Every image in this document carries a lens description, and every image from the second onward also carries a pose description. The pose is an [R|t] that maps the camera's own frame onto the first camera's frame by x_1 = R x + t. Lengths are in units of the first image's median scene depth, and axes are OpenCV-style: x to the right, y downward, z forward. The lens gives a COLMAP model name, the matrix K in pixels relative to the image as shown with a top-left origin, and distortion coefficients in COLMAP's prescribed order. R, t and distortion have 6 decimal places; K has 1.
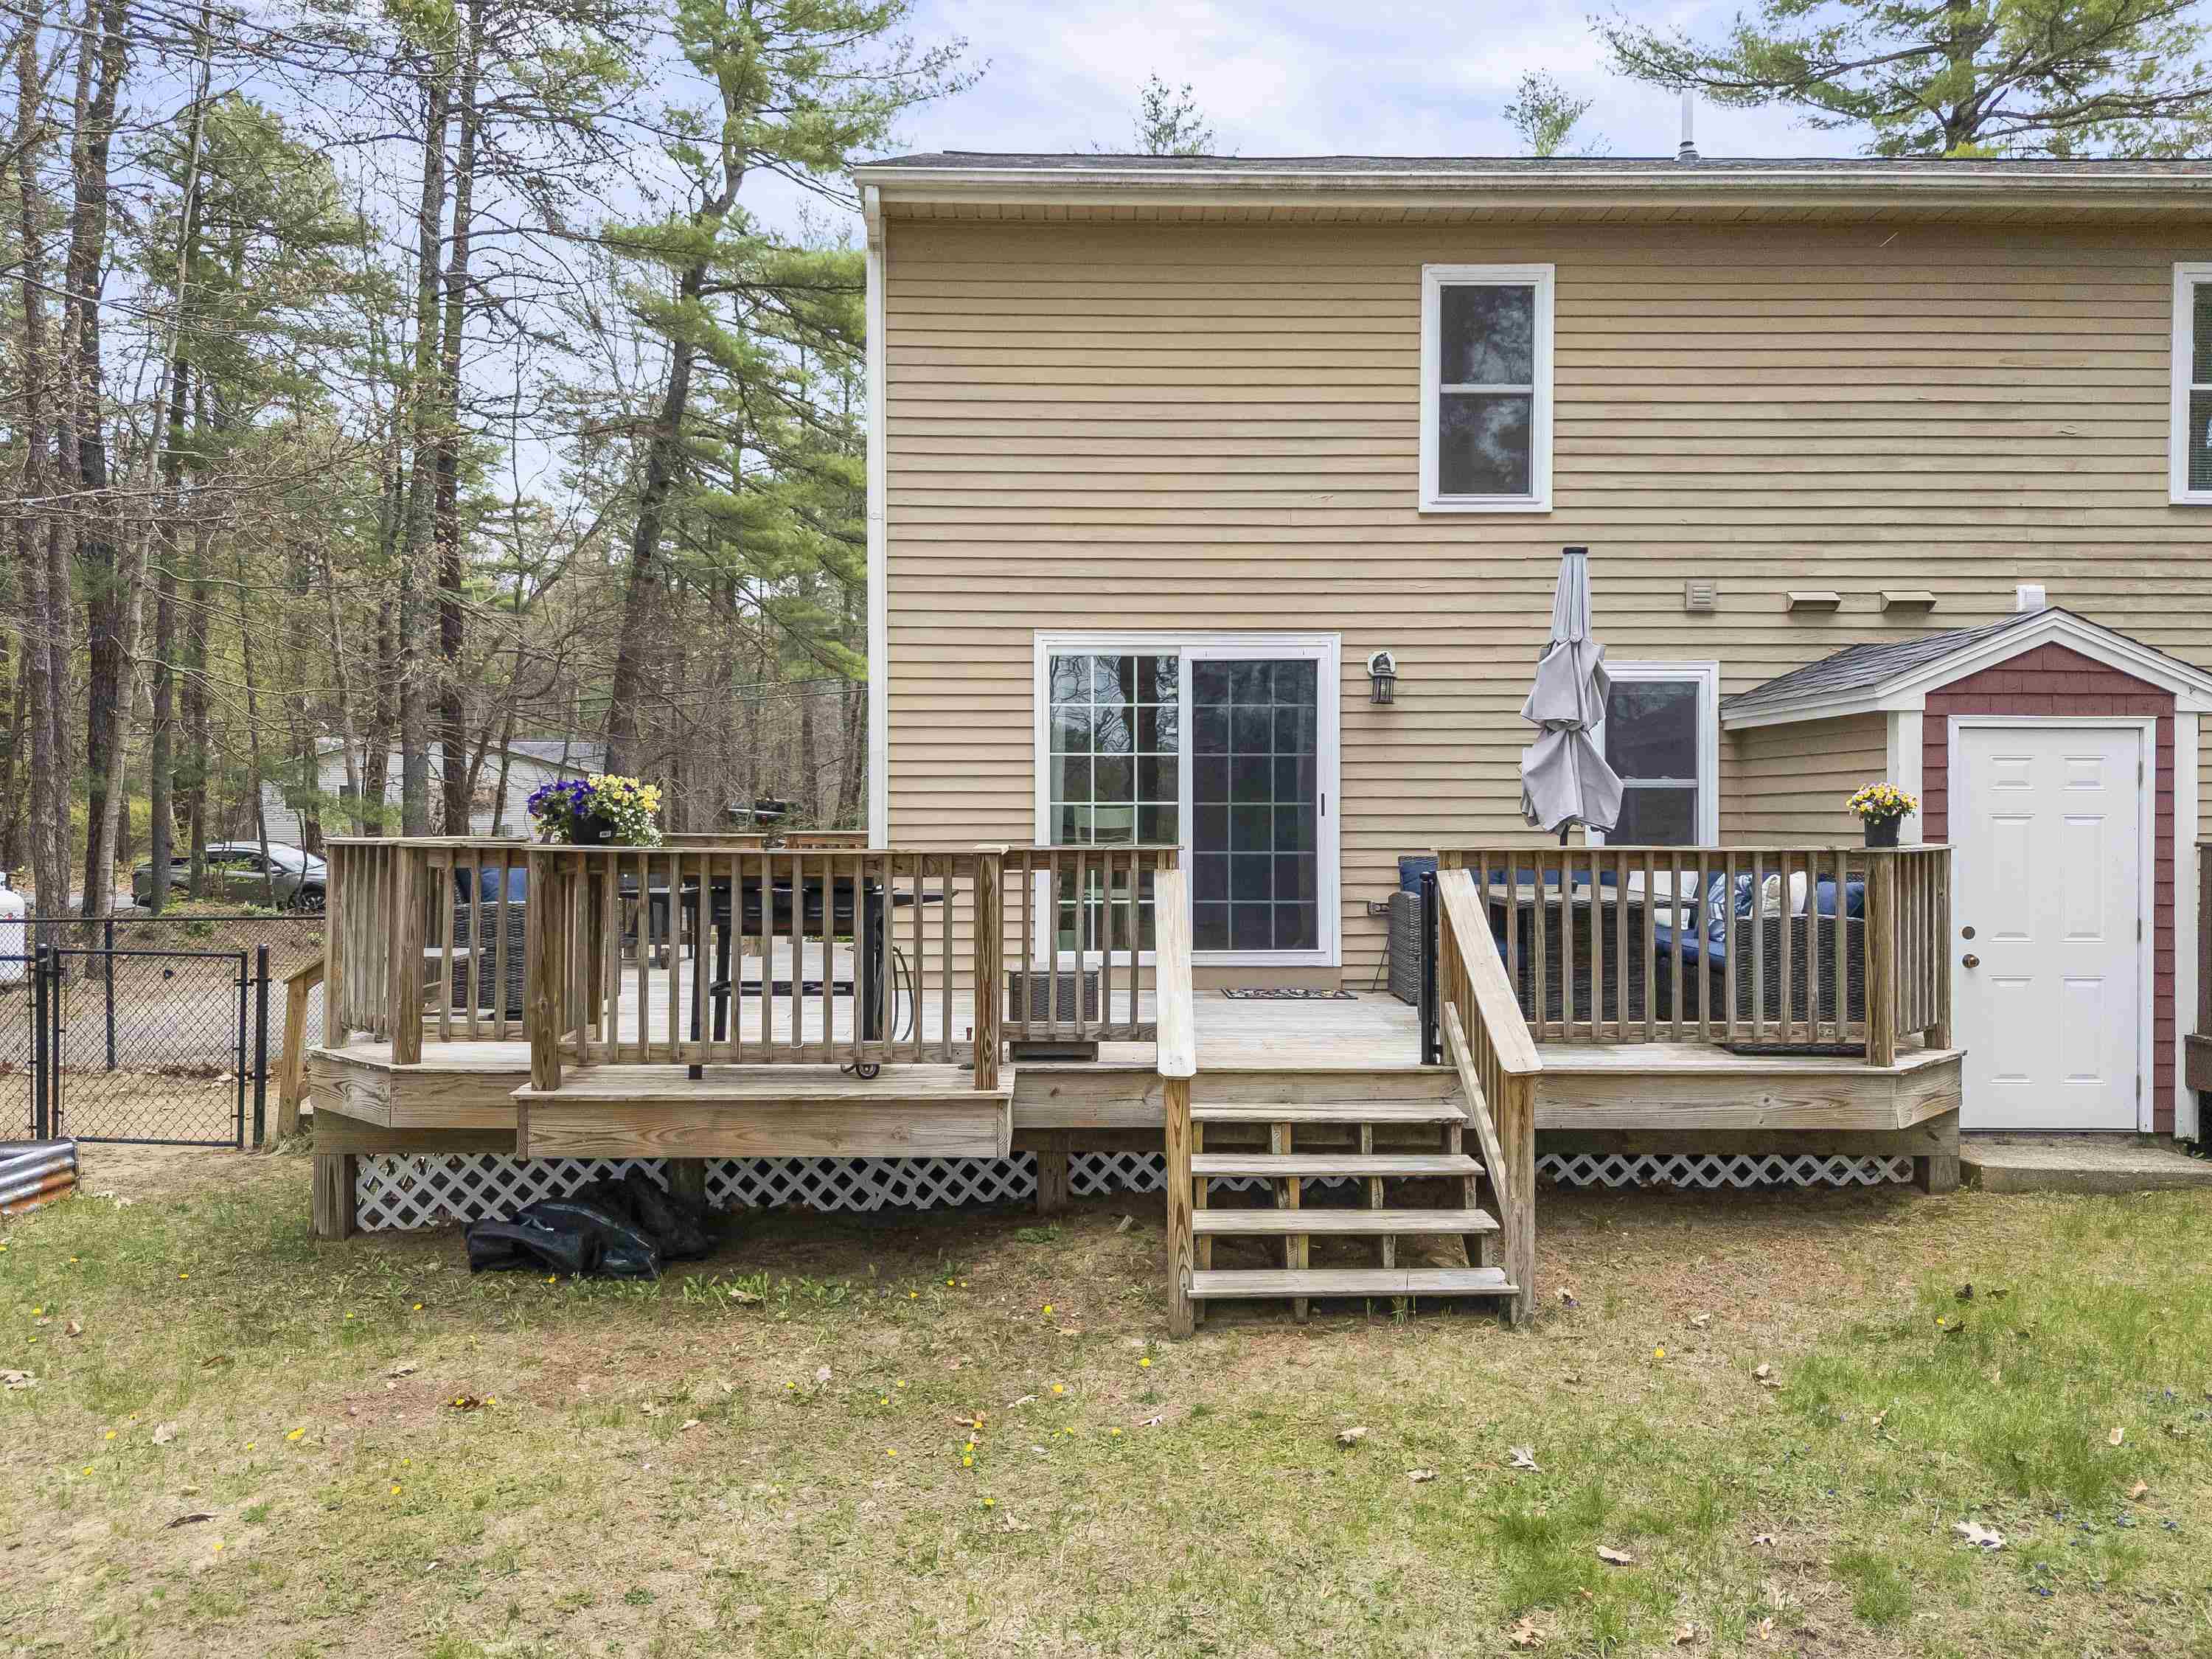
lens RADIAL K [[1634.0, 0, 1111.0], [0, 1634.0, 818.8], [0, 0, 1]] dist [0.029700, 0.002155]
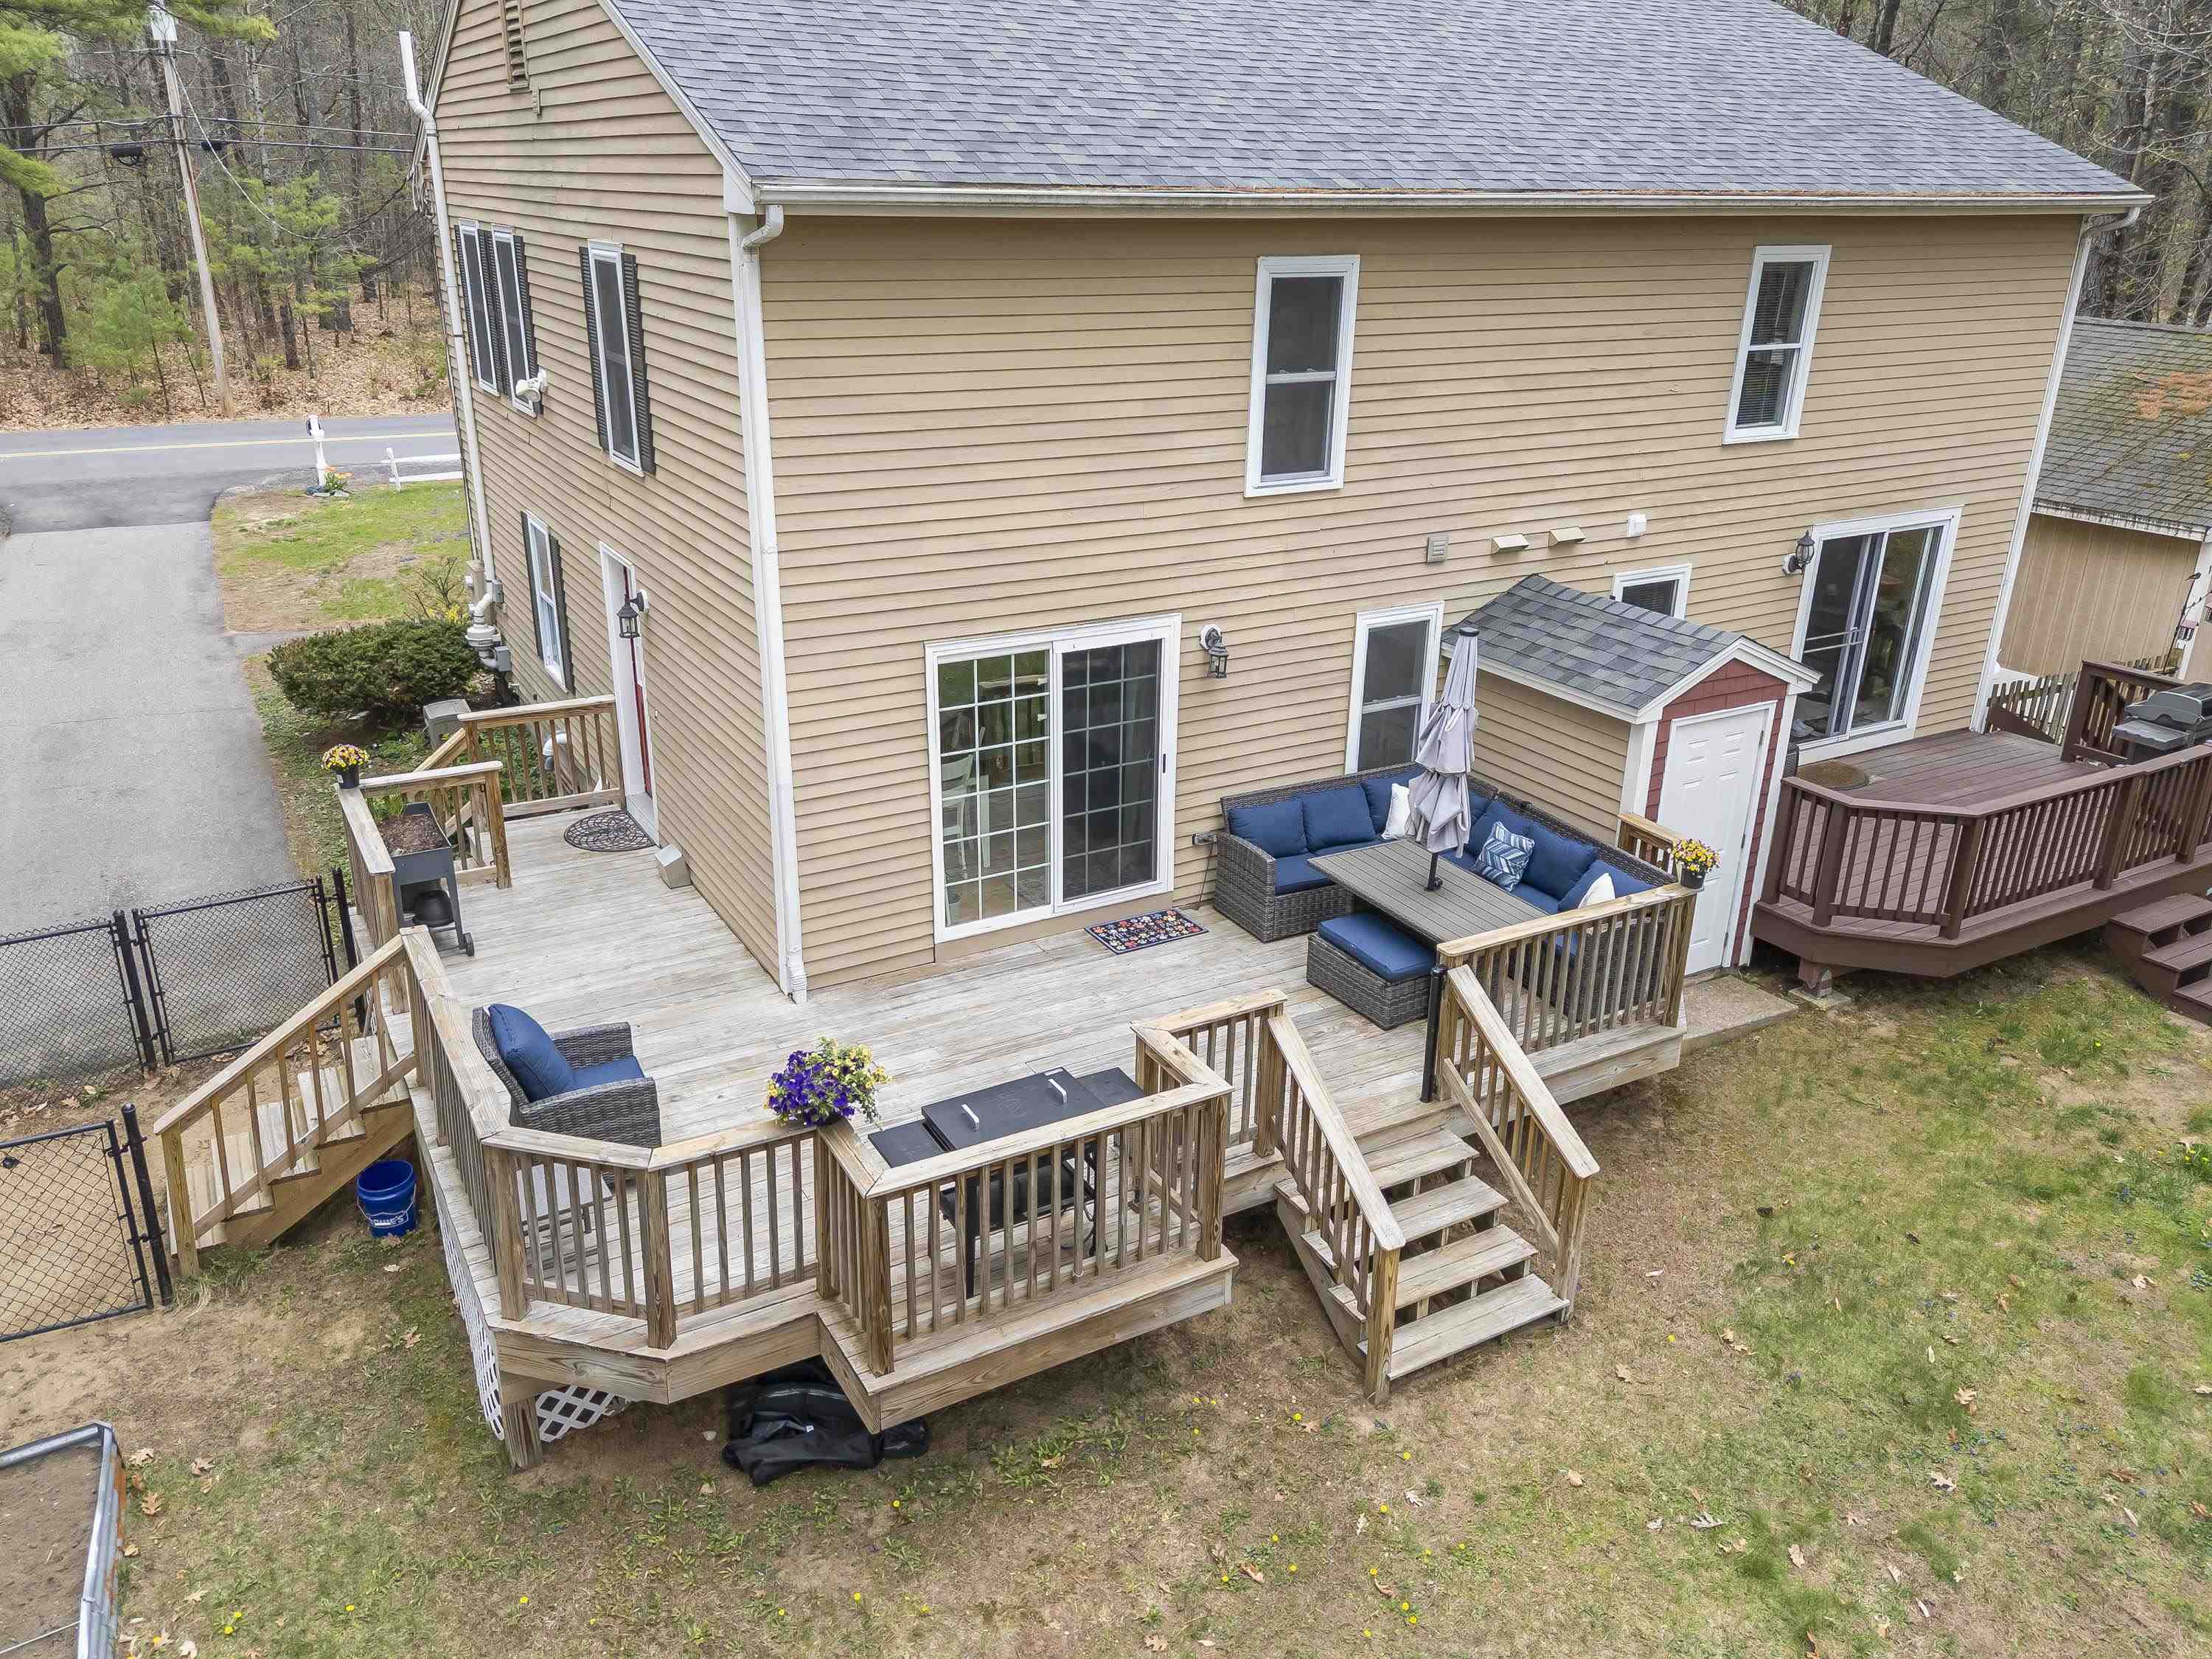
lens RADIAL K [[1612.5, 0, 1115.3], [0, 1612.5, 820.6], [0, 0, 1]] dist [0.061888, -0.053299]
pose [[0.877849, -0.161781, 0.450786, -0.411634], [-0.014595, 0.931748, 0.362813, -0.376926], [-0.478715, -0.325074, 0.815572, 0.088682]]
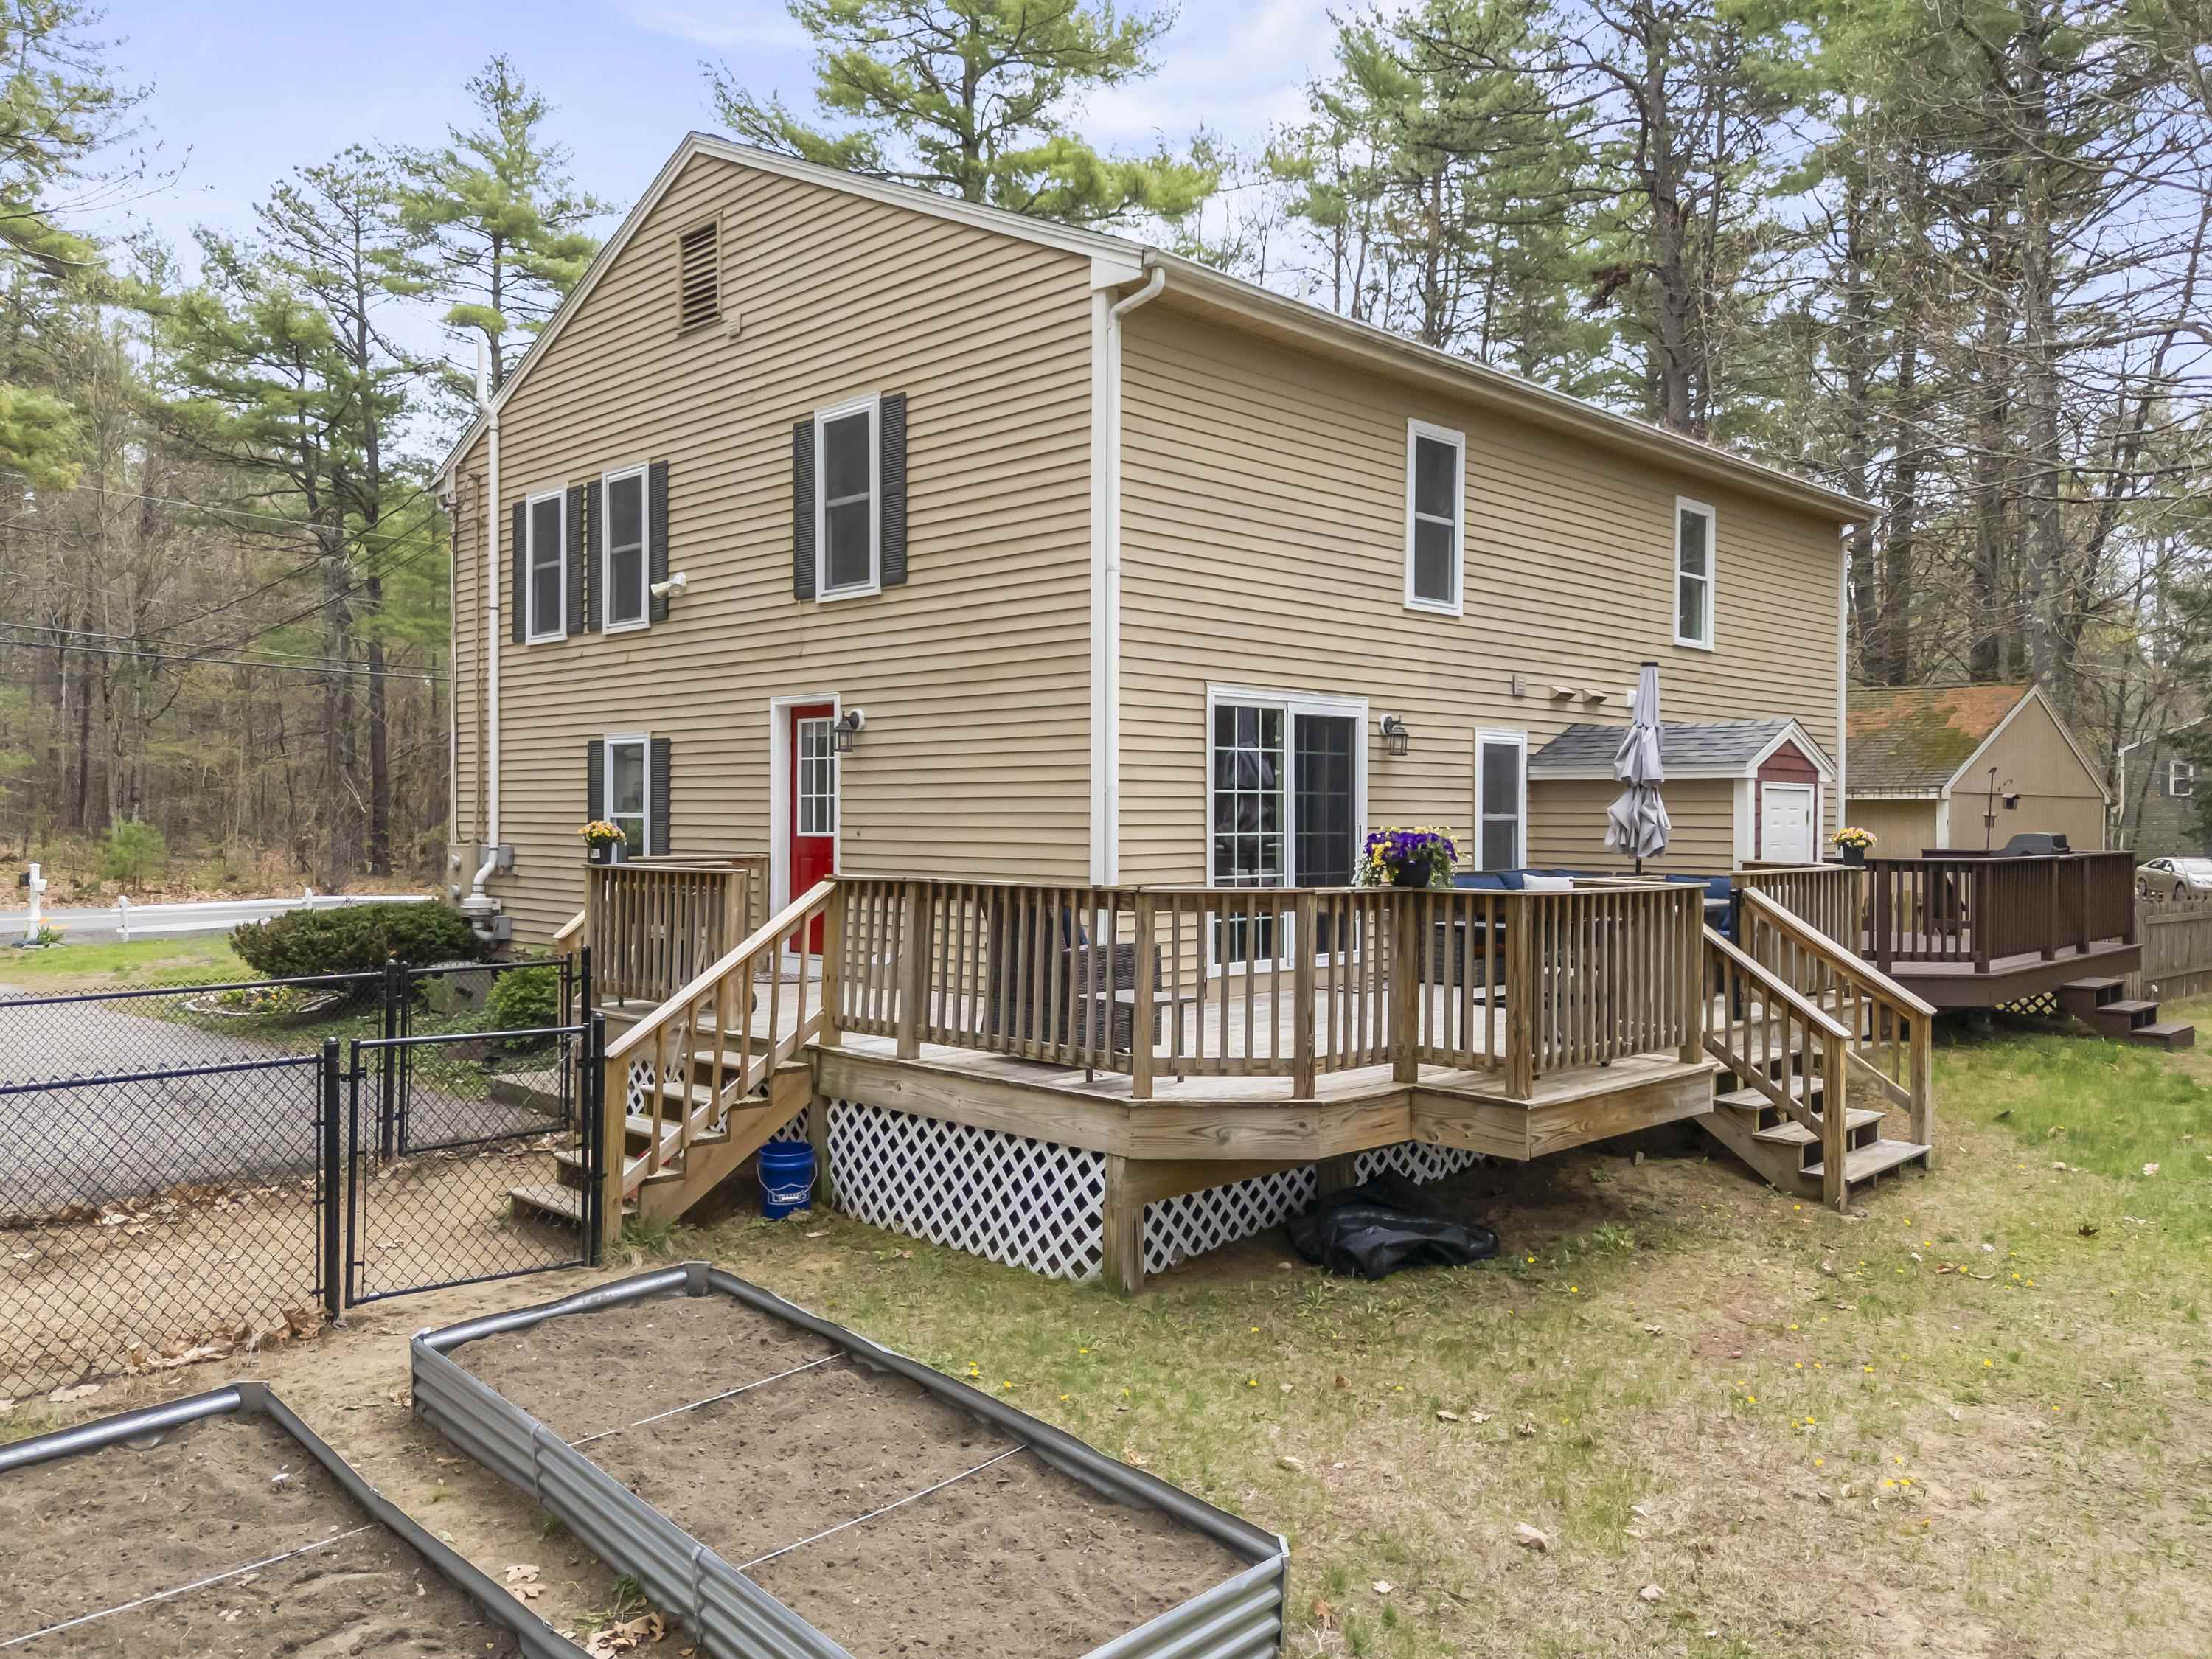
lens RADIAL K [[1612.5, 0, 1115.3], [0, 1612.5, 820.6], [0, 0, 1]] dist [0.061888, -0.053299]
pose [[0.722657, -0.001545, 0.691205, -0.865253], [-0.003425, 0.999977, 0.005816, -0.025223], [-0.691198, -0.006570, 0.722636, 0.231631]]
